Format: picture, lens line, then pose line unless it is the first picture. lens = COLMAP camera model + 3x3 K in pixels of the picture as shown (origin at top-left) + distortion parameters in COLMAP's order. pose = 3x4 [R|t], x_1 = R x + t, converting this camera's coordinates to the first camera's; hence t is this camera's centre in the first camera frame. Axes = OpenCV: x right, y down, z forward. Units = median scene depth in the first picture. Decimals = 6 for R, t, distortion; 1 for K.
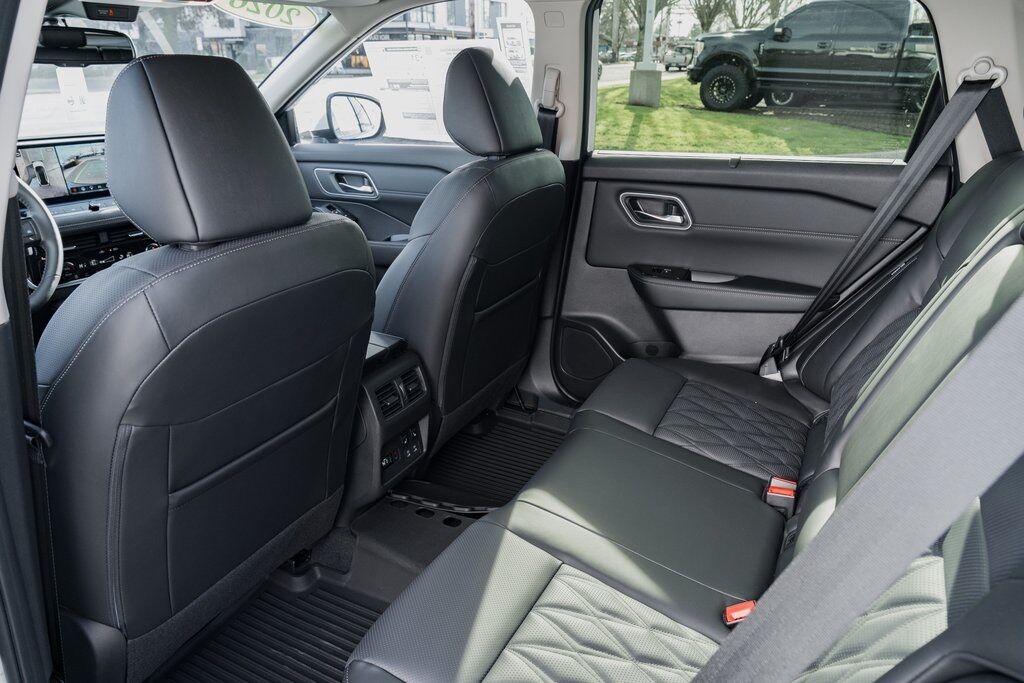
lens RADIAL K [[710.2, 0, 512.0], [0, 710.2, 341.5], [0, 0, 1]] dist [0.005683, 0.001057]
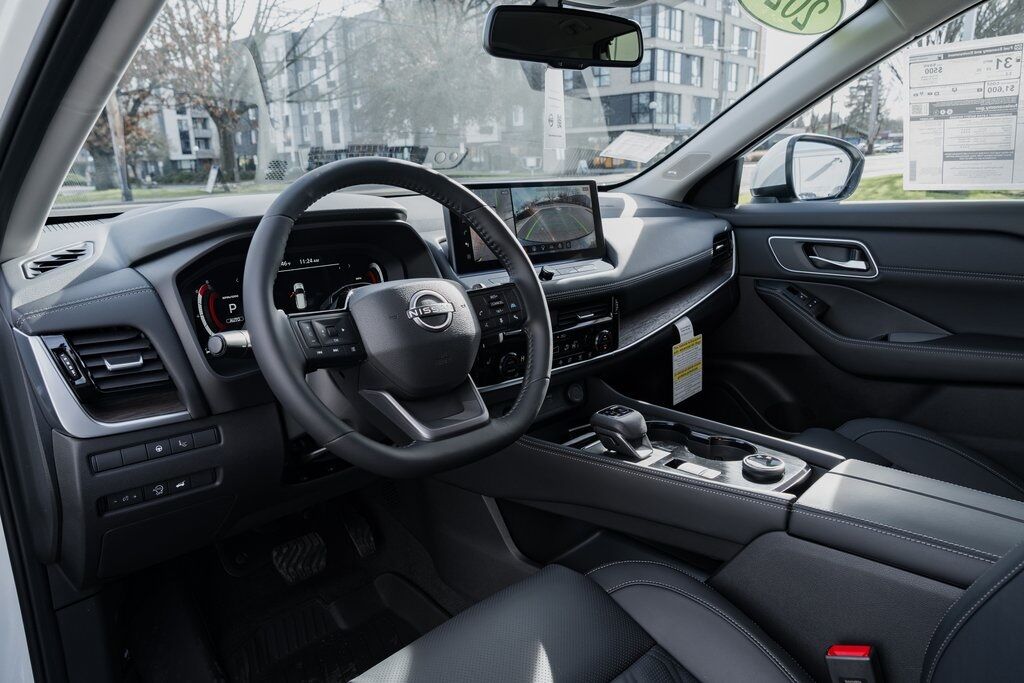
lens RADIAL K [[710.2, 0, 512.0], [0, 710.2, 341.5], [0, 0, 1]] dist [0.005683, 0.001057]
pose [[0.956779, 0.049671, -0.286542, -0.407569], [-0.087689, 0.988722, -0.121407, -0.036663], [0.277280, 0.141287, 0.950344, 0.335017]]
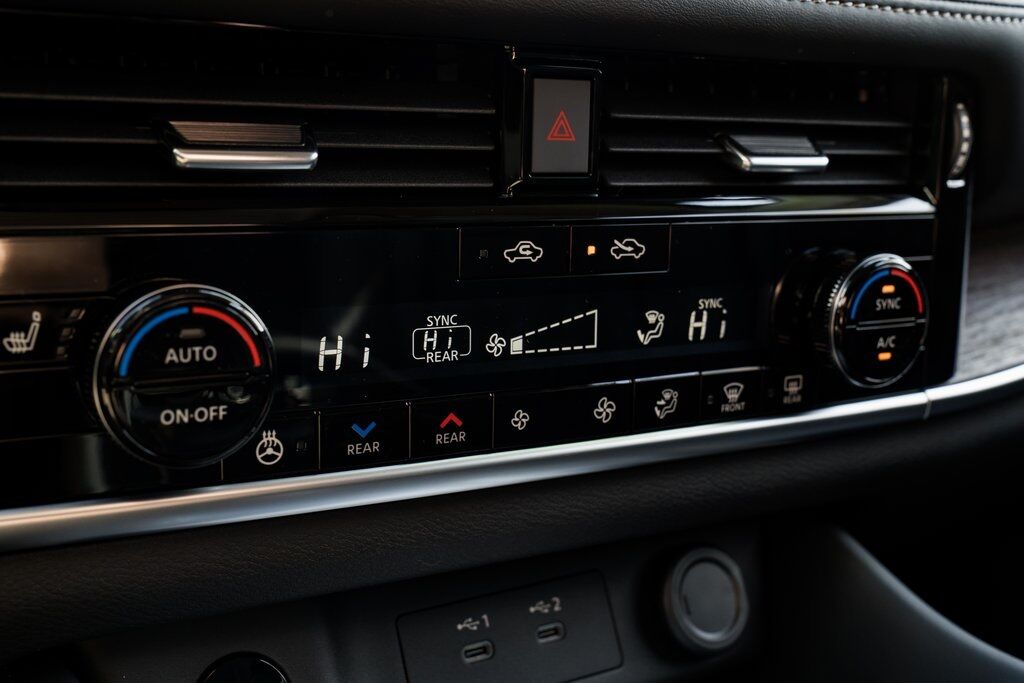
lens RADIAL K [[1224.8, 0, 512.0], [0, 1224.8, 341.5], [0, 0, 1]] dist [-0.002823, -0.002037]
pose [[0.891878, 0.087184, -0.443794, -0.485721], [-0.180837, 0.968137, -0.173231, -0.078533], [0.414551, 0.234755, 0.879226, 0.824546]]
